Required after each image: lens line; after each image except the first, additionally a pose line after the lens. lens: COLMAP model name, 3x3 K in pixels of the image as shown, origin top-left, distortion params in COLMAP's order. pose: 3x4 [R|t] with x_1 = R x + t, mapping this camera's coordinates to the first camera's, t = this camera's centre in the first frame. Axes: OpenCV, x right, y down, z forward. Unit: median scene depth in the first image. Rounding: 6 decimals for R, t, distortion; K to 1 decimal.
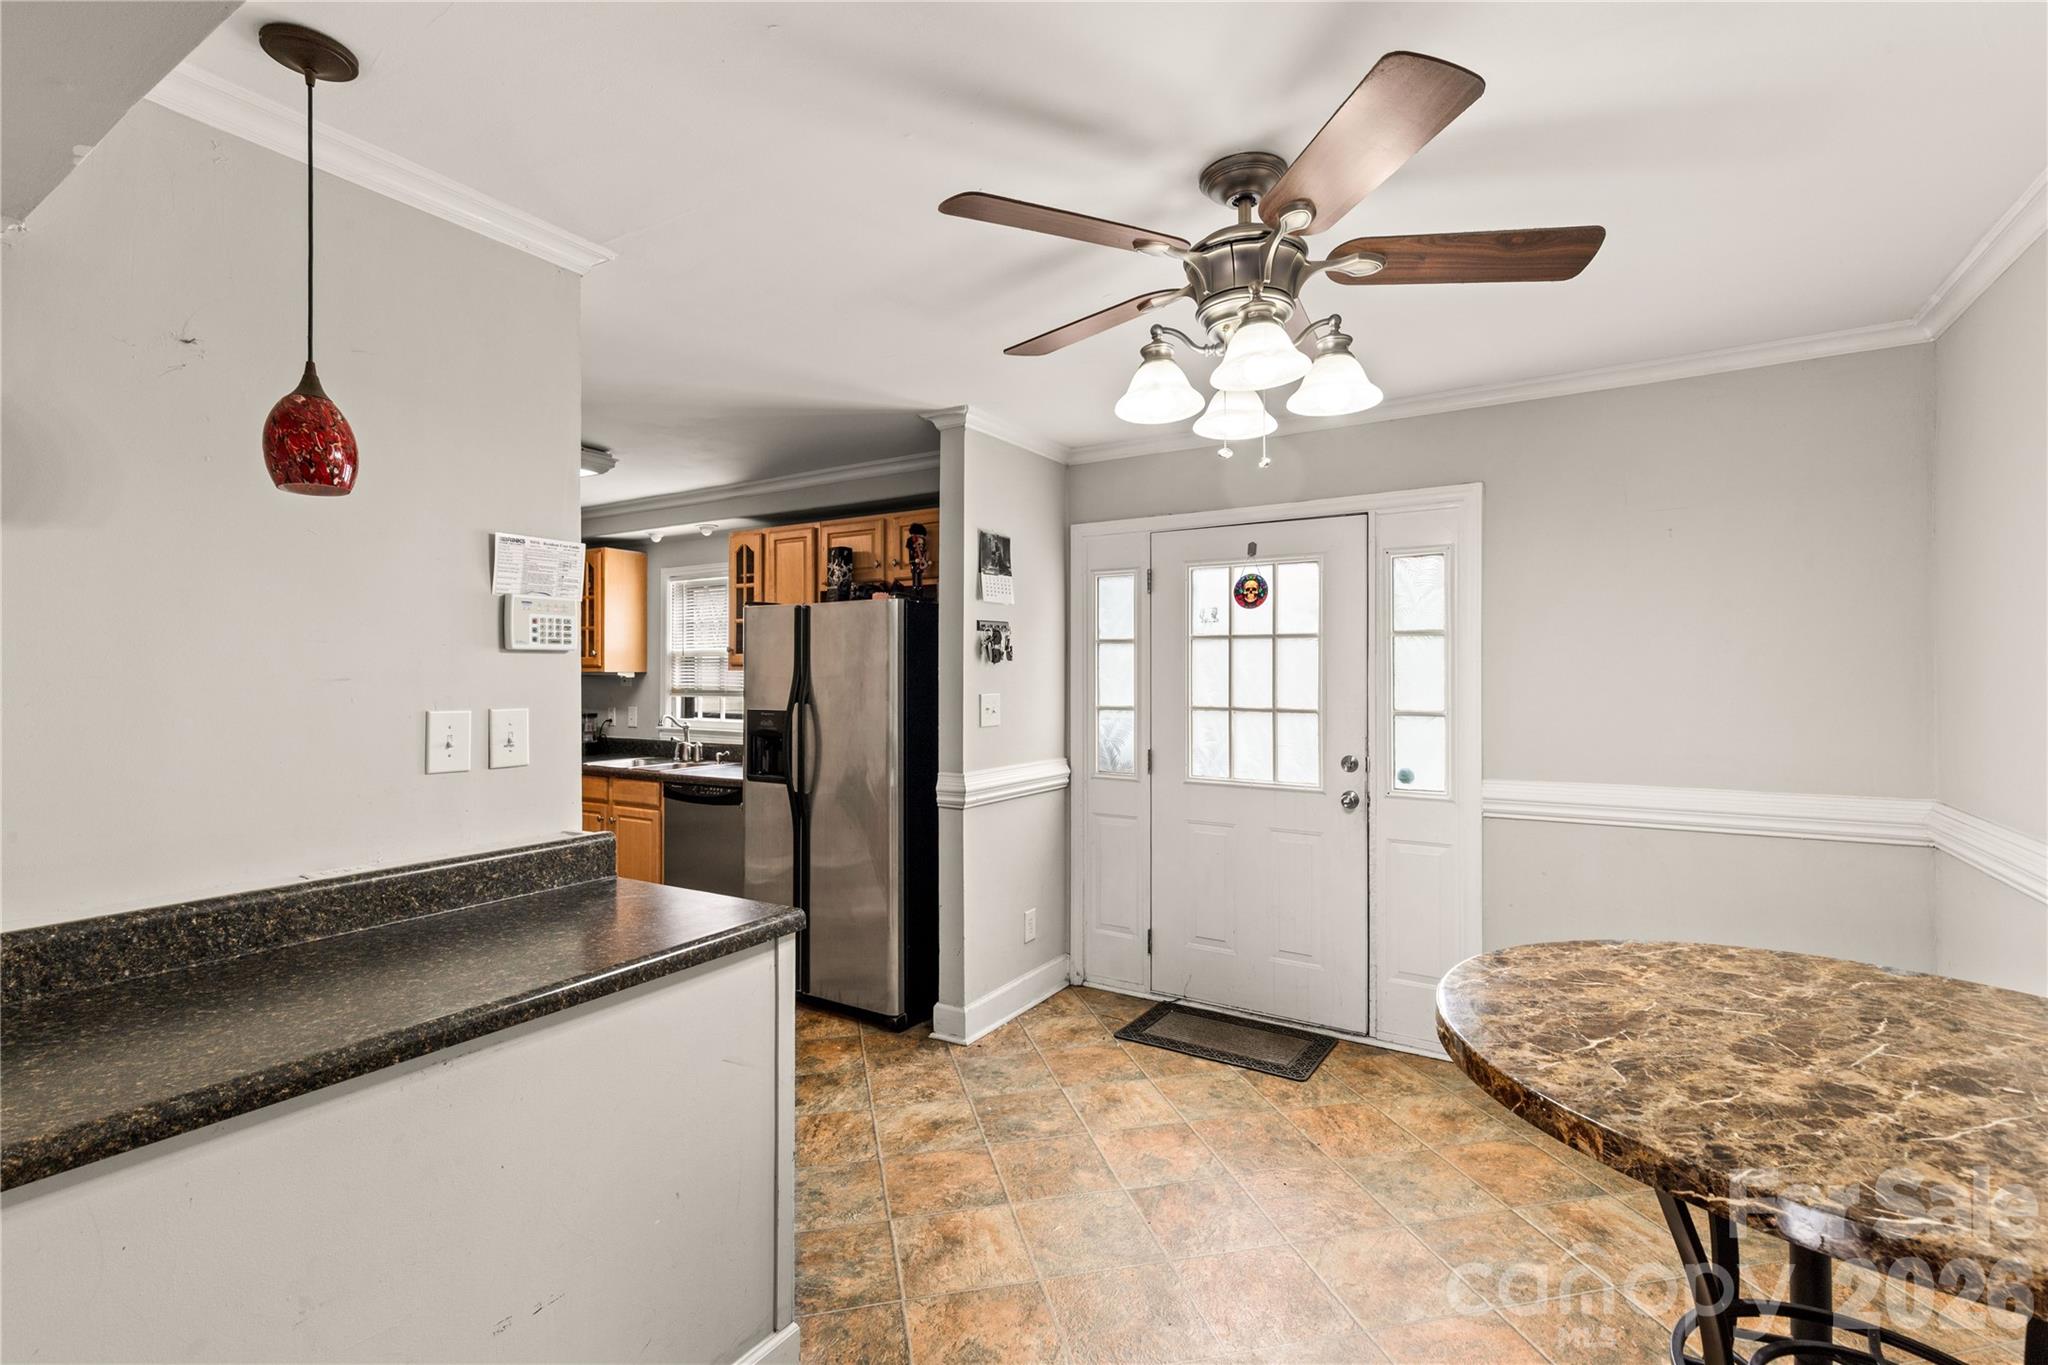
lens RADIAL K [[921.3, 0, 1015.9], [0, 921.3, 678.1], [0, 0, 1]] dist [0.001071, 0.000567]
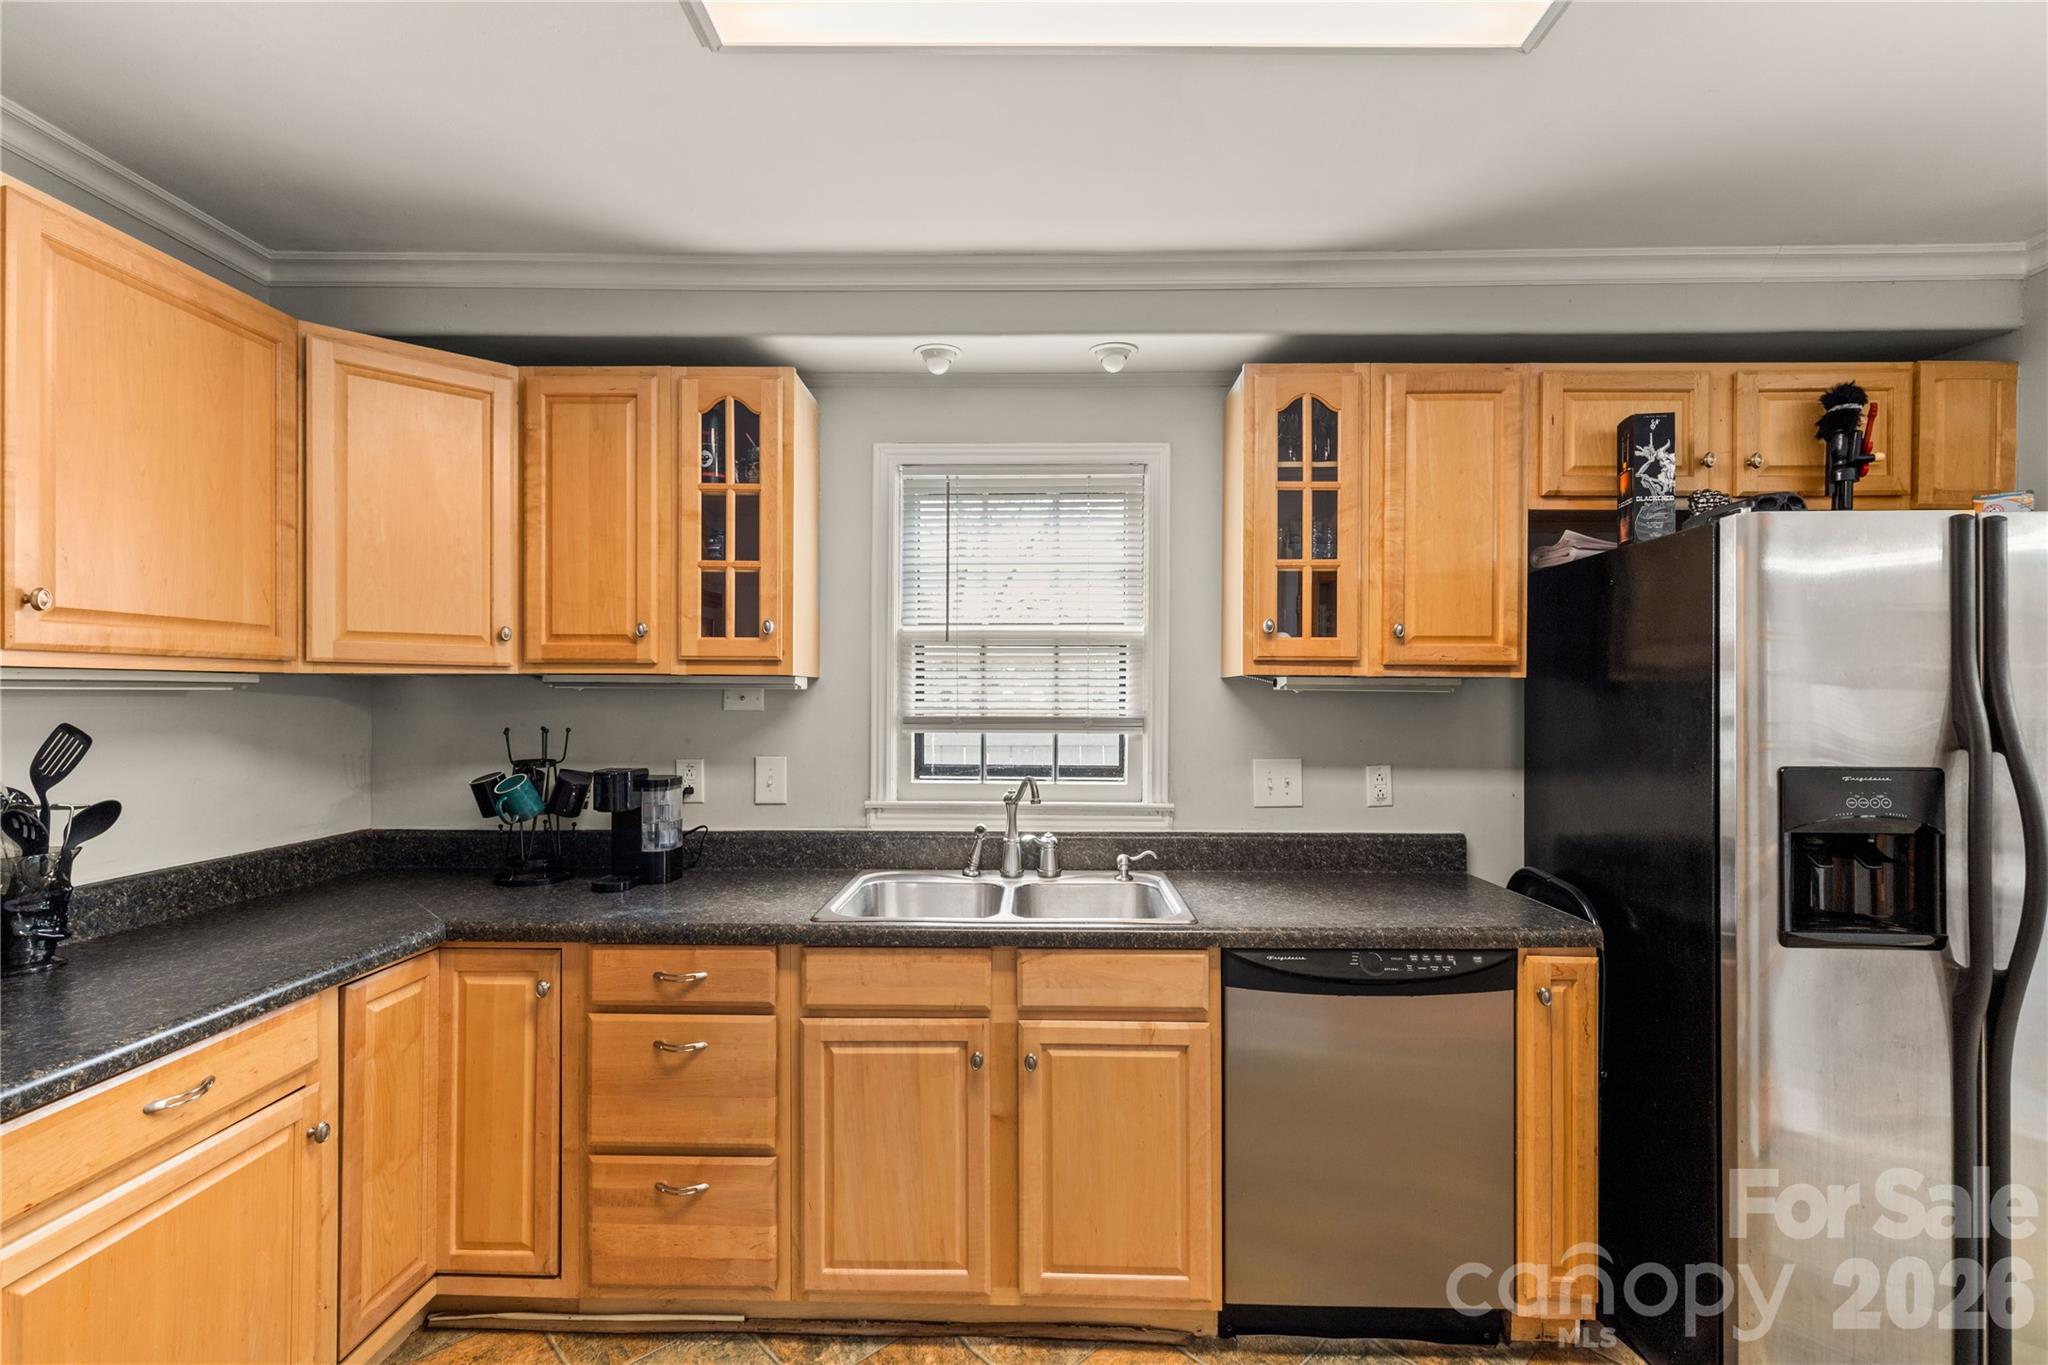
lens RADIAL K [[926.1, 0, 1024.6], [0, 926.1, 692.4], [0, 0, 1]] dist [0.002604, 0.000408]
pose [[0.855441, -0.000689, 0.517900, -0.593075], [-0.000167, 0.999999, 0.001605, 0.000172], [-0.517900, -0.001459, 0.855440, 0.622781]]
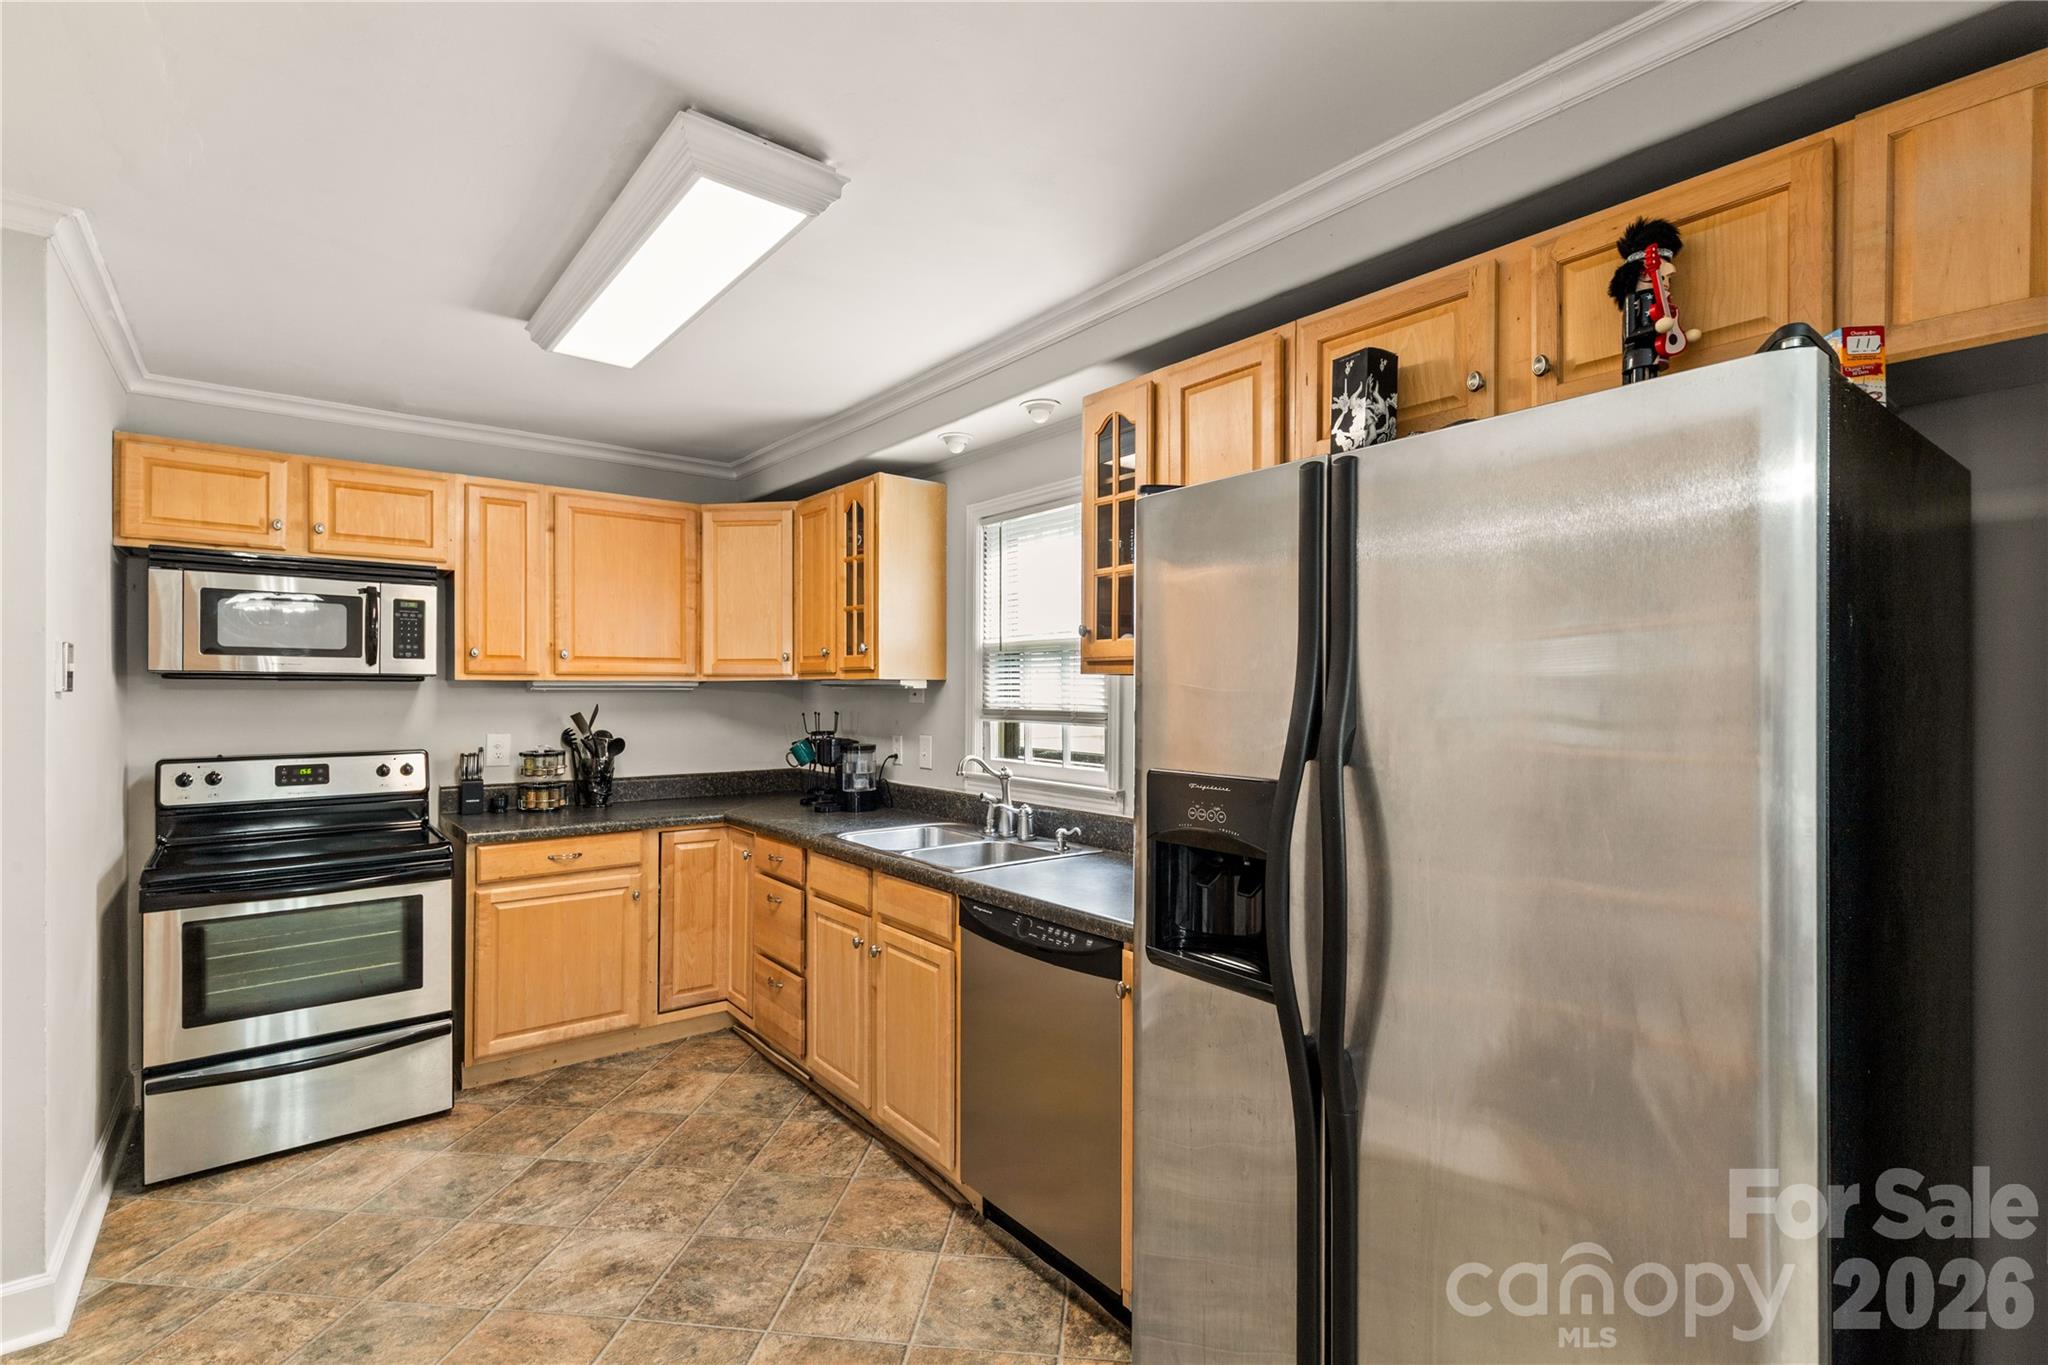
lens RADIAL K [[929.9, 0, 1024.0], [0, 929.9, 688.4], [0, 0, 1]] dist [0.001449, 0.000027]
pose [[0.945154, -0.001500, -0.326622, -0.163669], [0.000488, 0.999995, -0.003181, 0.001588], [0.326625, 0.002848, 0.945150, 0.473429]]
